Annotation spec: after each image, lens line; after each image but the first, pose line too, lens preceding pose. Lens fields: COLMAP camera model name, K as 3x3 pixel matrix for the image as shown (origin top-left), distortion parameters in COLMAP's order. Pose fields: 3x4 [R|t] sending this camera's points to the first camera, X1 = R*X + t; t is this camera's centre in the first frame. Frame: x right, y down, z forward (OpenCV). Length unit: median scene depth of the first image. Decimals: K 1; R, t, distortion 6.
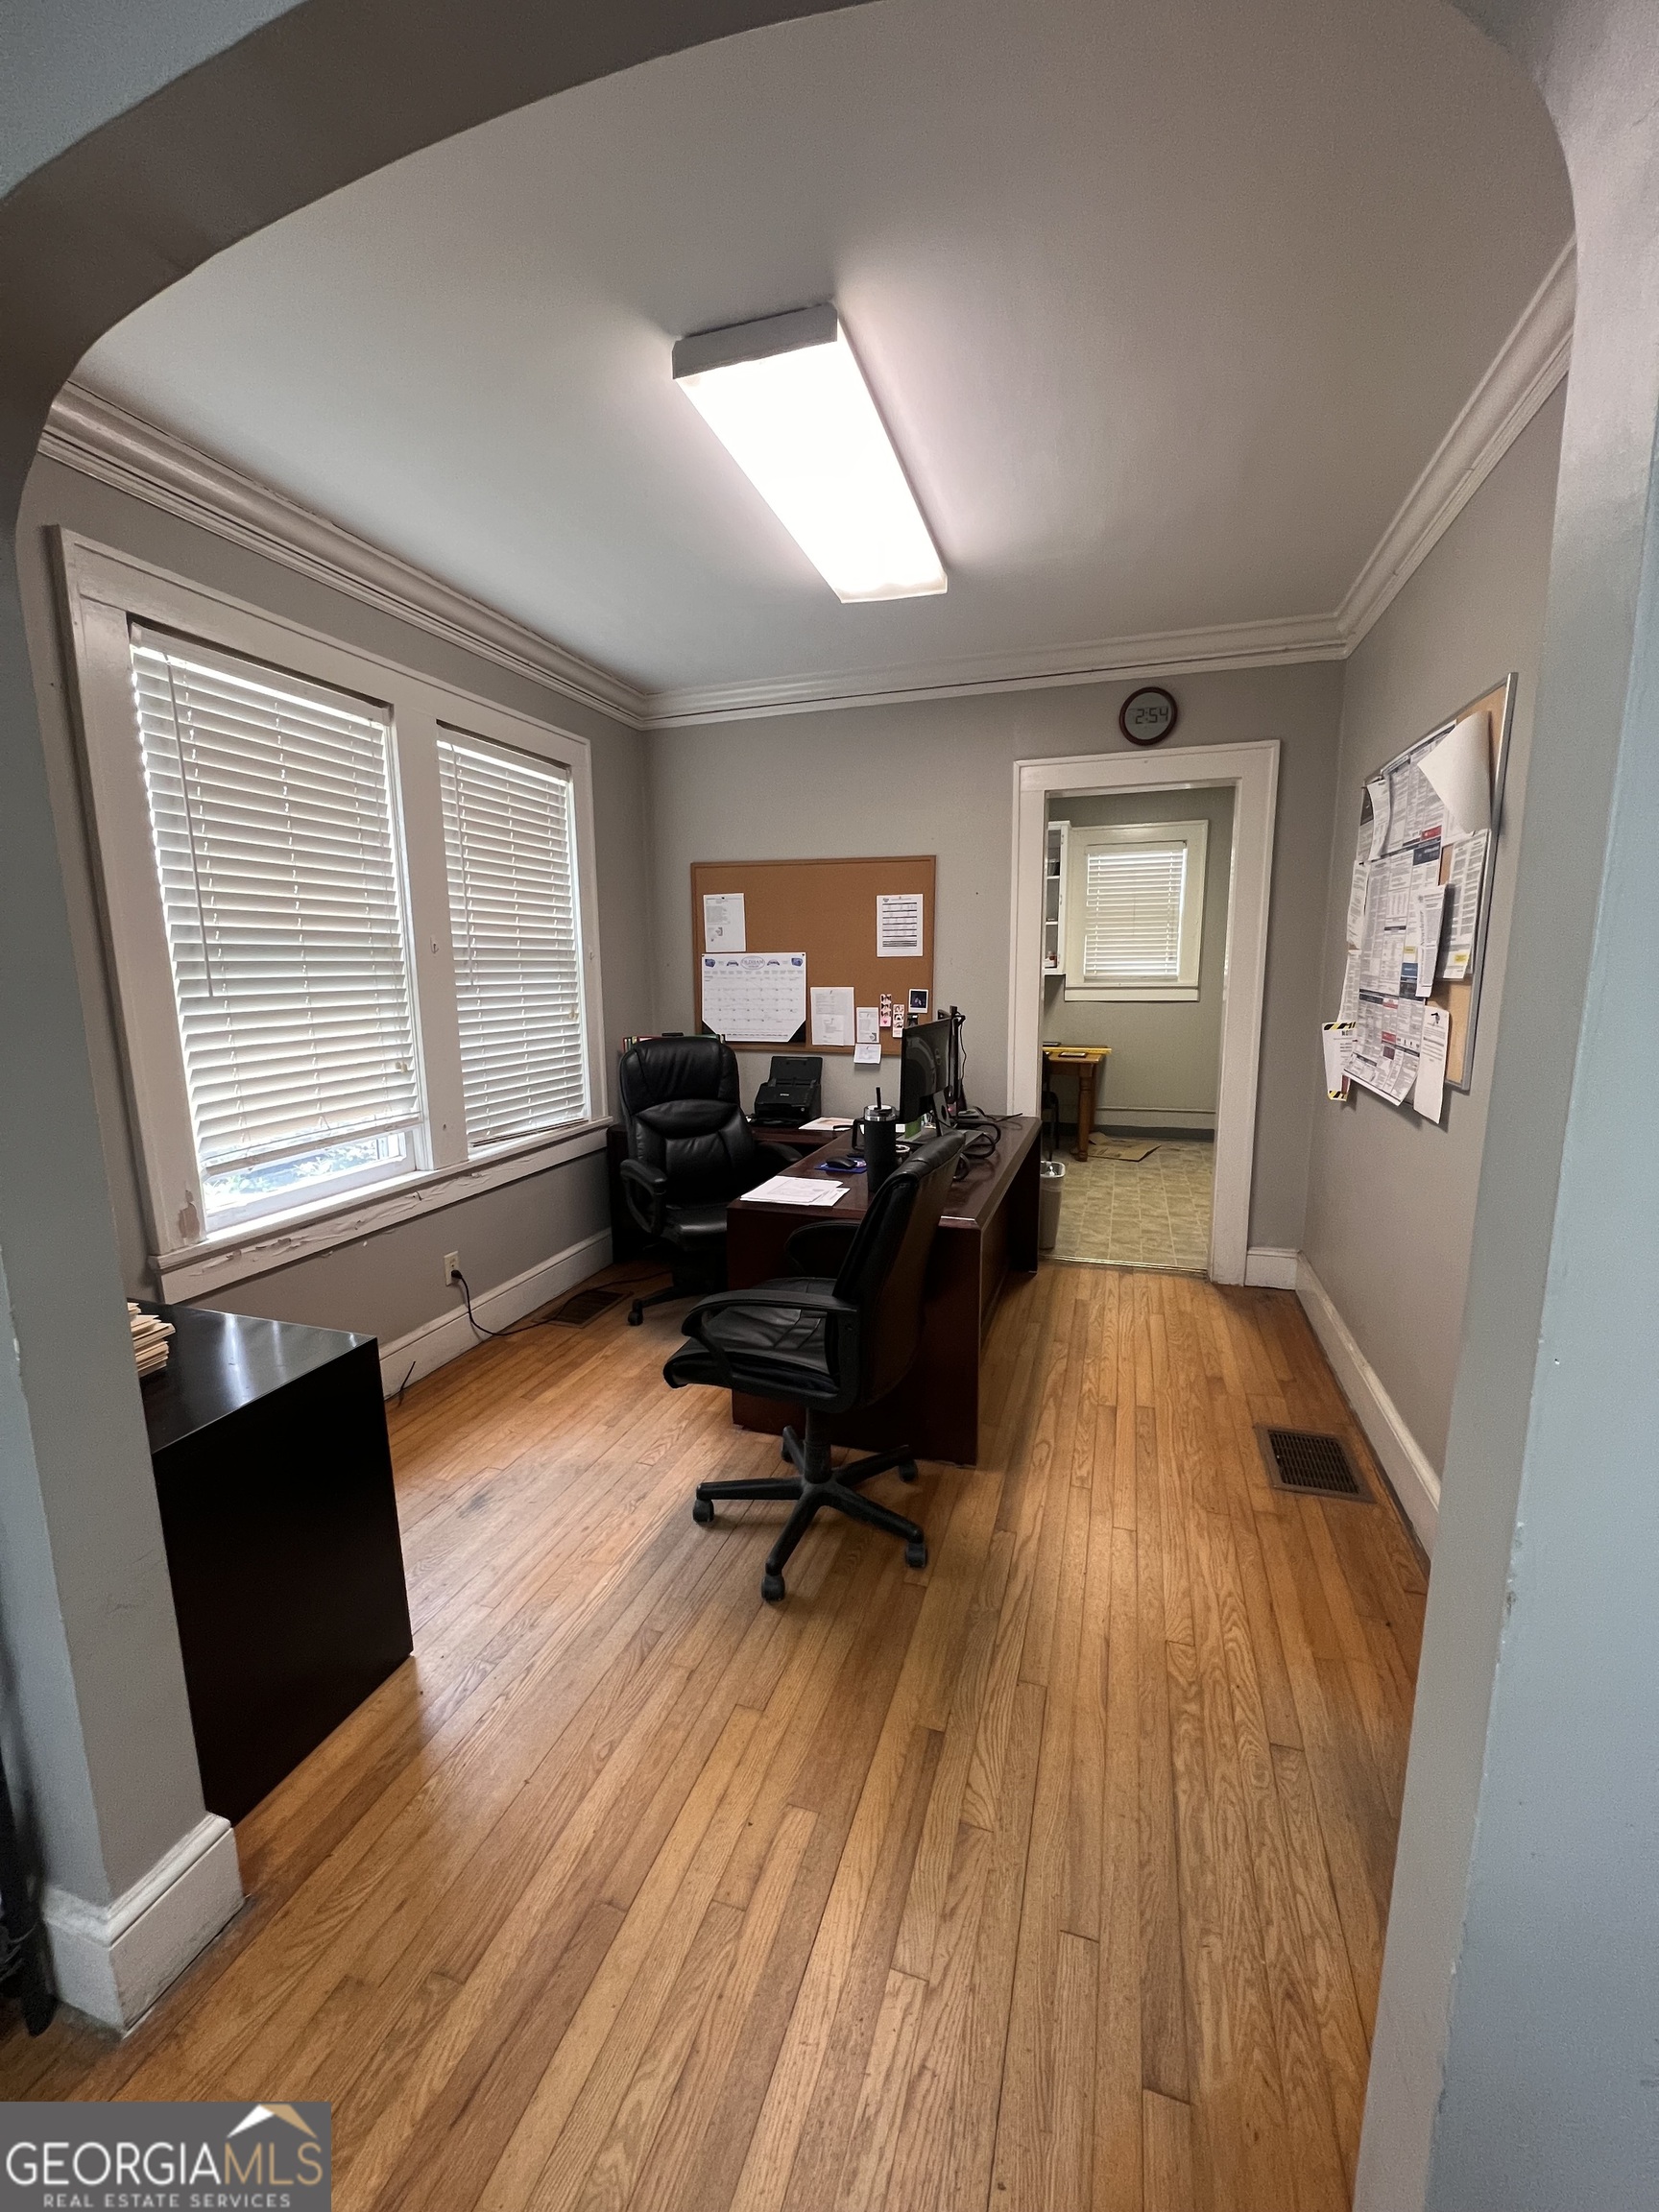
lens RADIAL K [[884.5, 0, 833.8], [0, 884.5, 1107.4], [0, 0, 1]] dist [-0.000061, 0.000062]
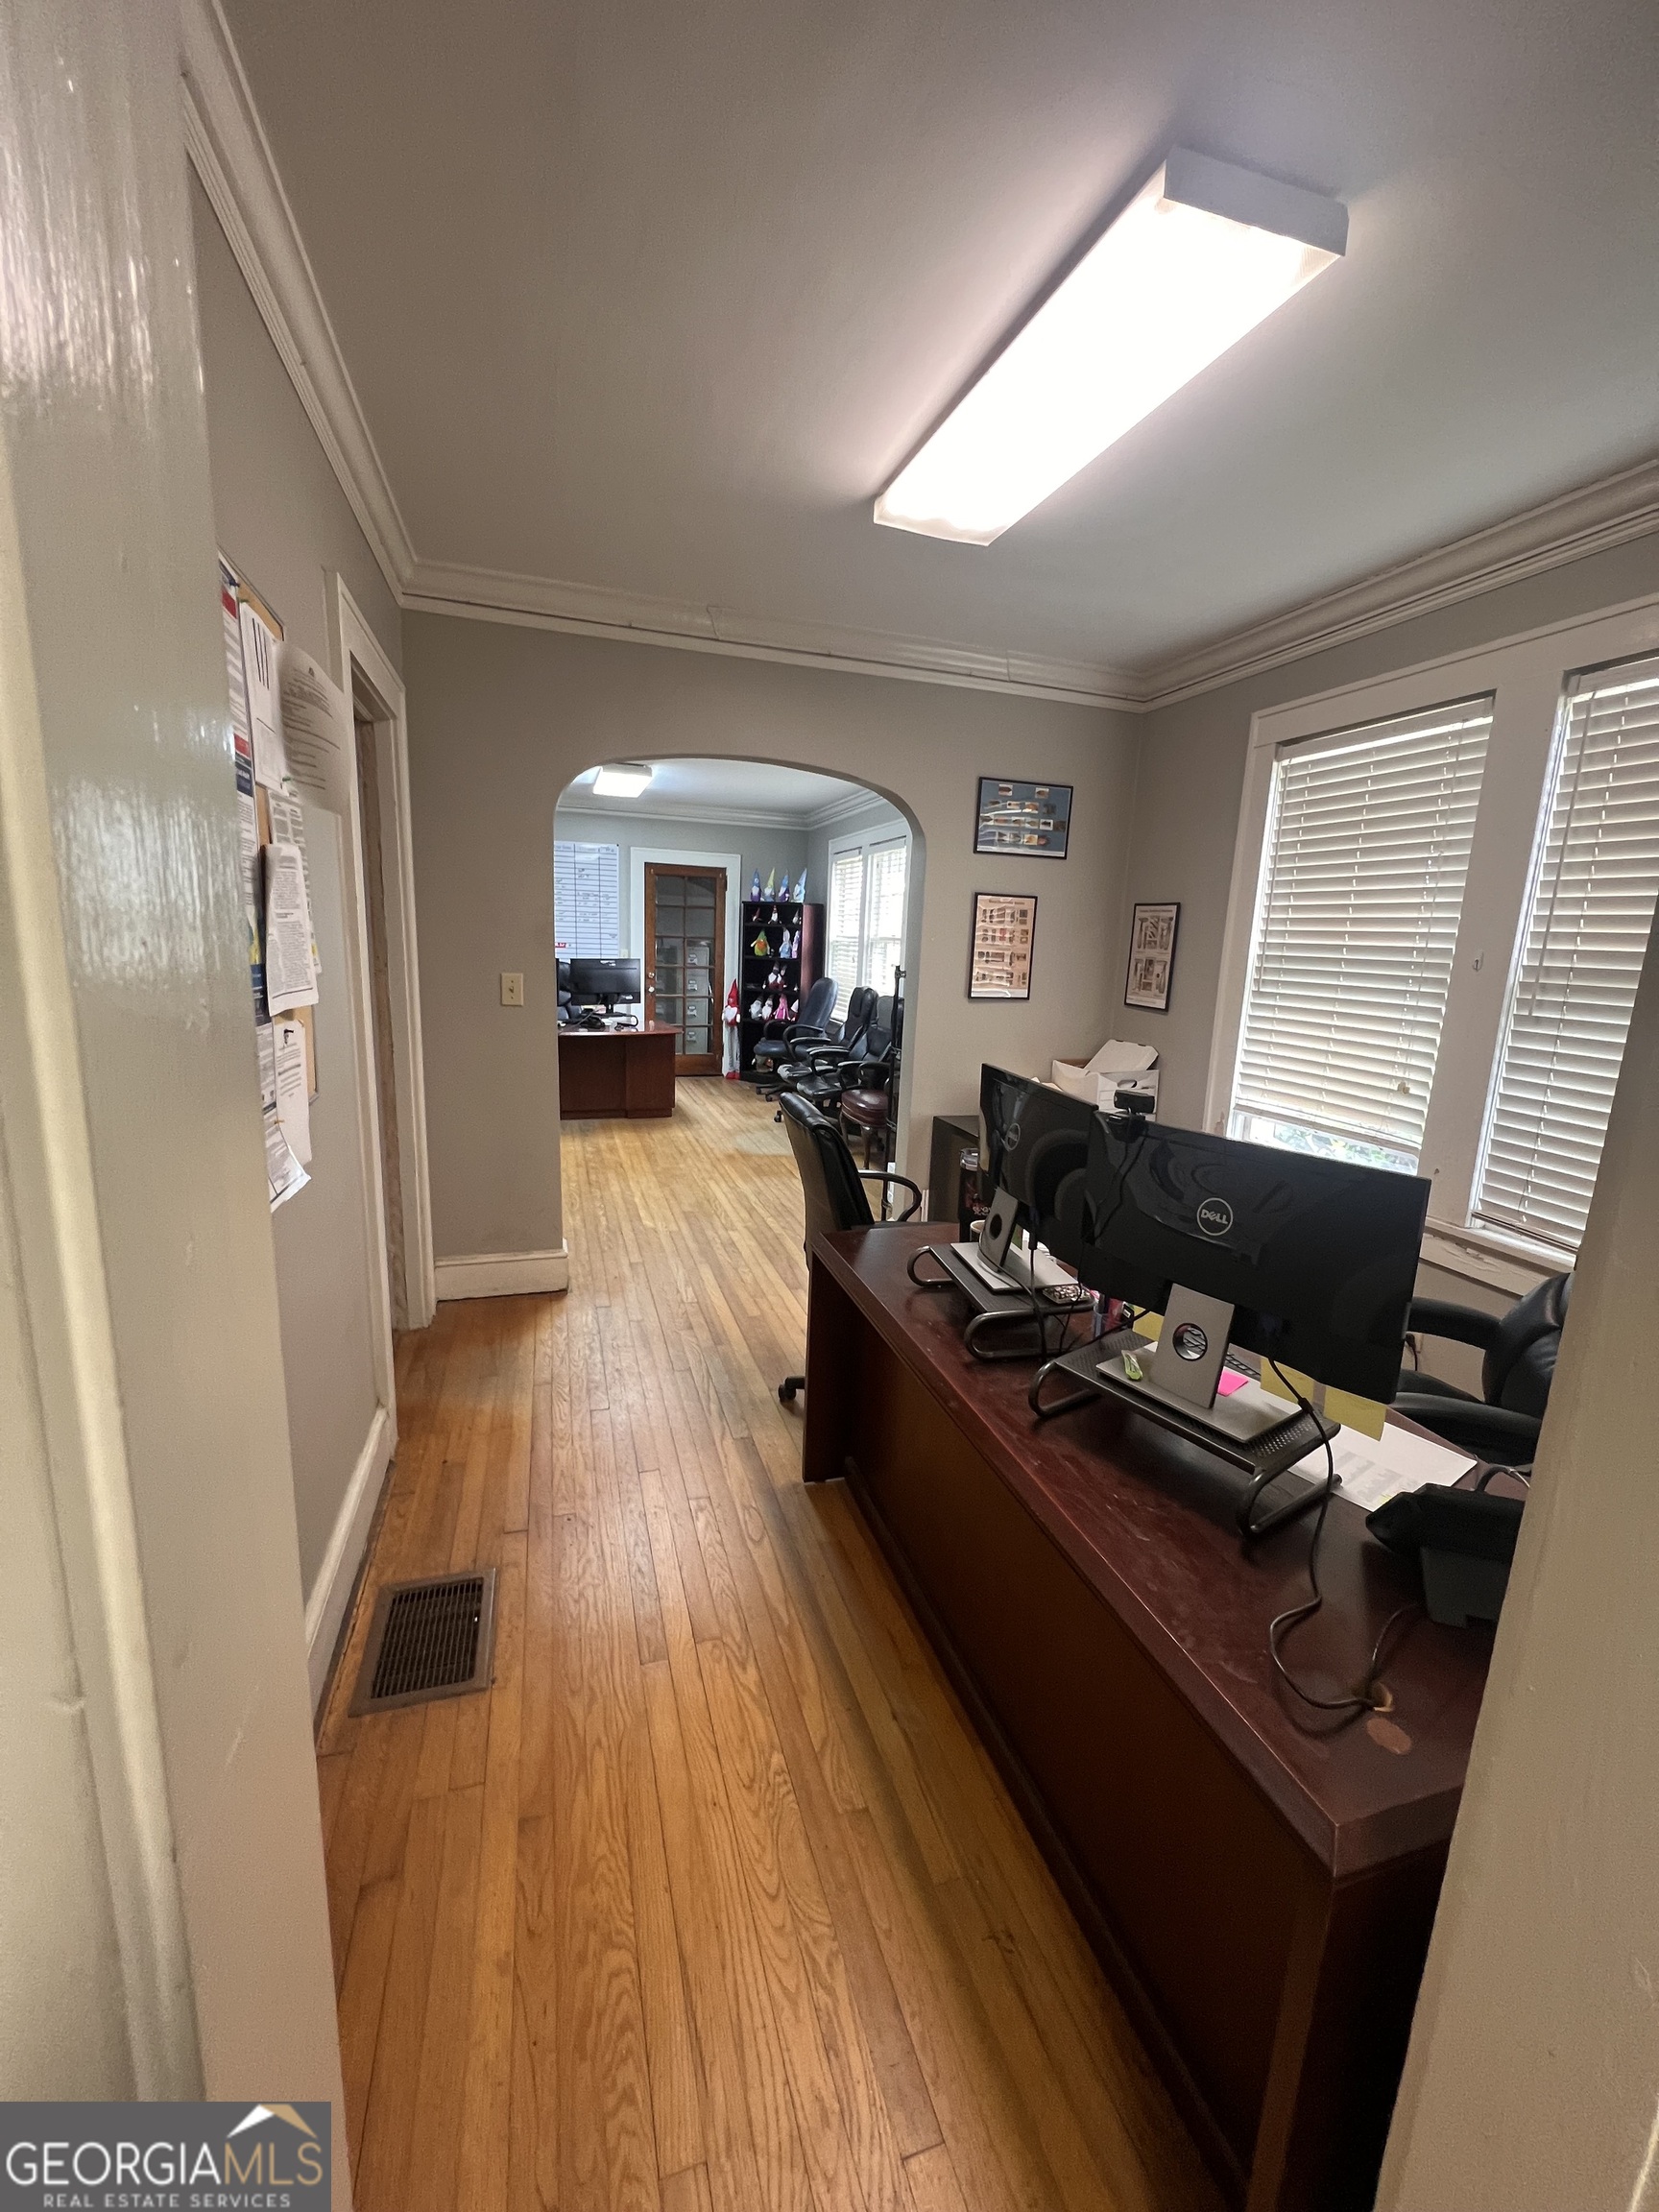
lens RADIAL K [[884.5, 0, 833.8], [0, 884.5, 1107.4], [0, 0, 1]] dist [-0.000061, 0.000062]
pose [[-0.810047, 0.087868, -0.579744, 0.511413], [-0.129281, 0.937615, 0.322746, -0.230656], [0.571936, 0.336389, -0.748152, 1.244090]]
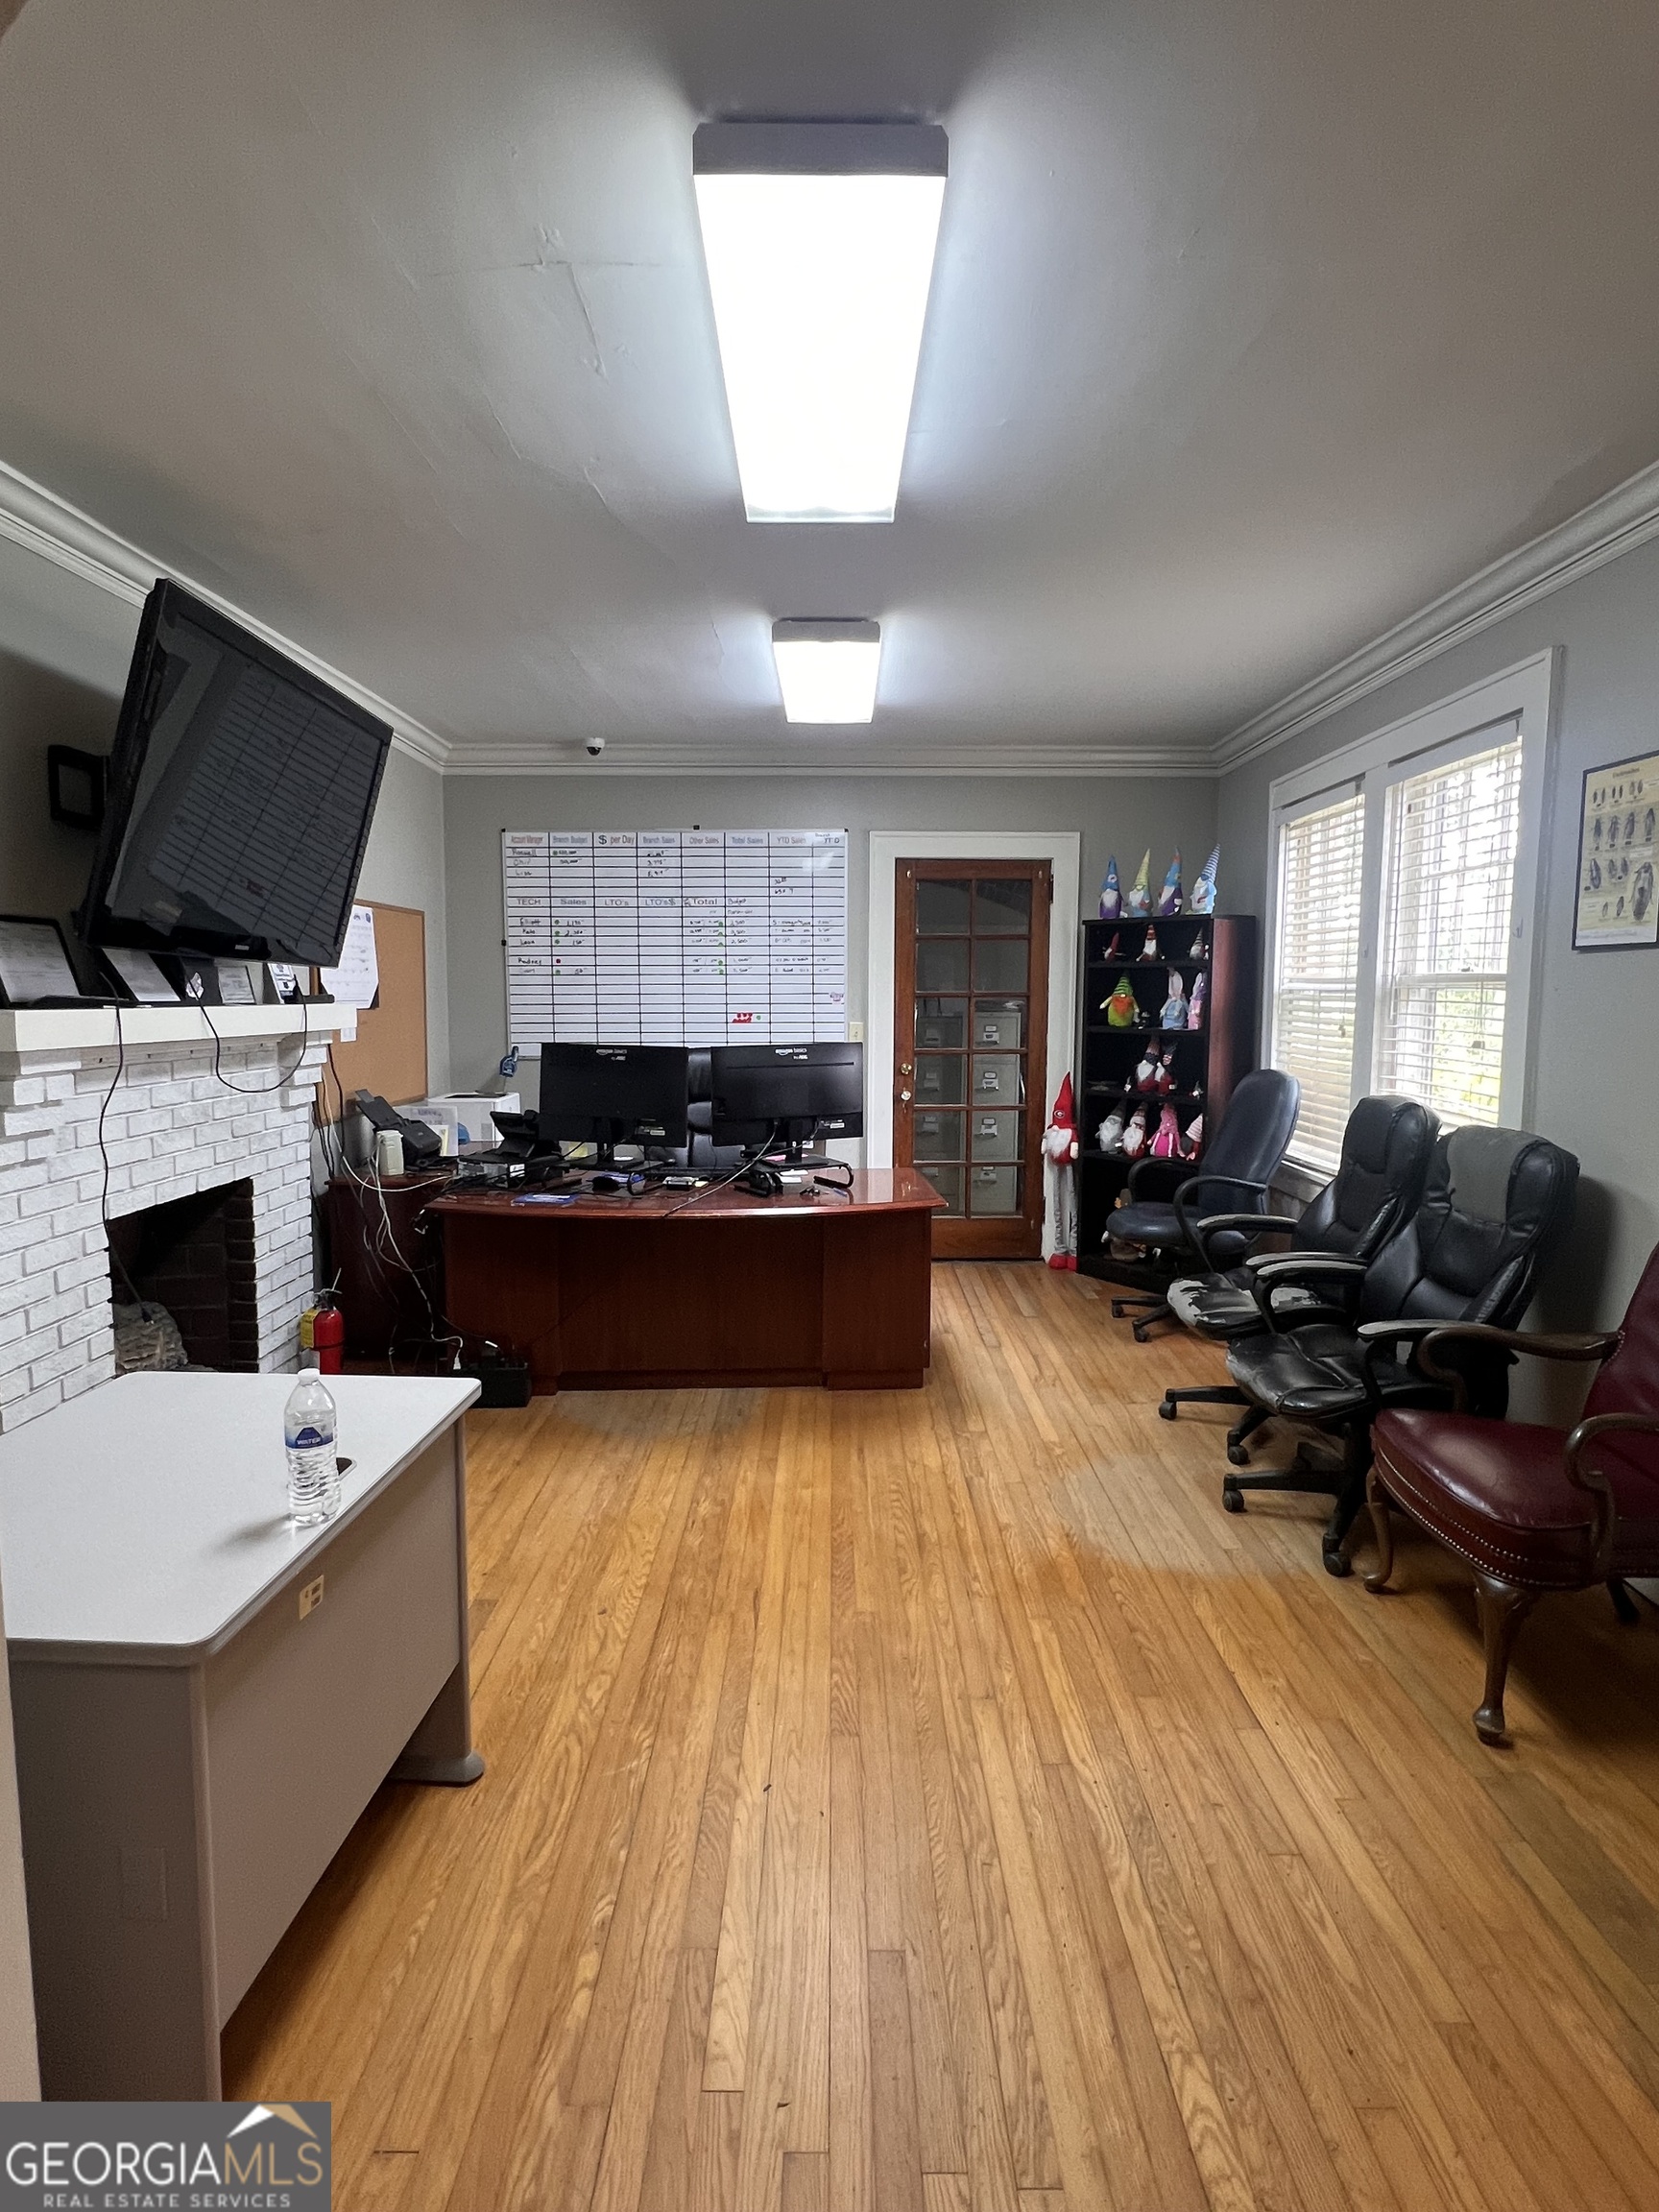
lens RADIAL K [[1156.4, 0, 829.5], [0, 1156.4, 1106.0], [0, 0, 1]] dist [-0.000353, -0.000283]
pose [[-0.951833, 0.037405, -0.304327, 0.044118], [-0.044549, 0.965128, 0.257959, -0.080536], [0.303363, 0.259092, -0.916975, 0.444927]]
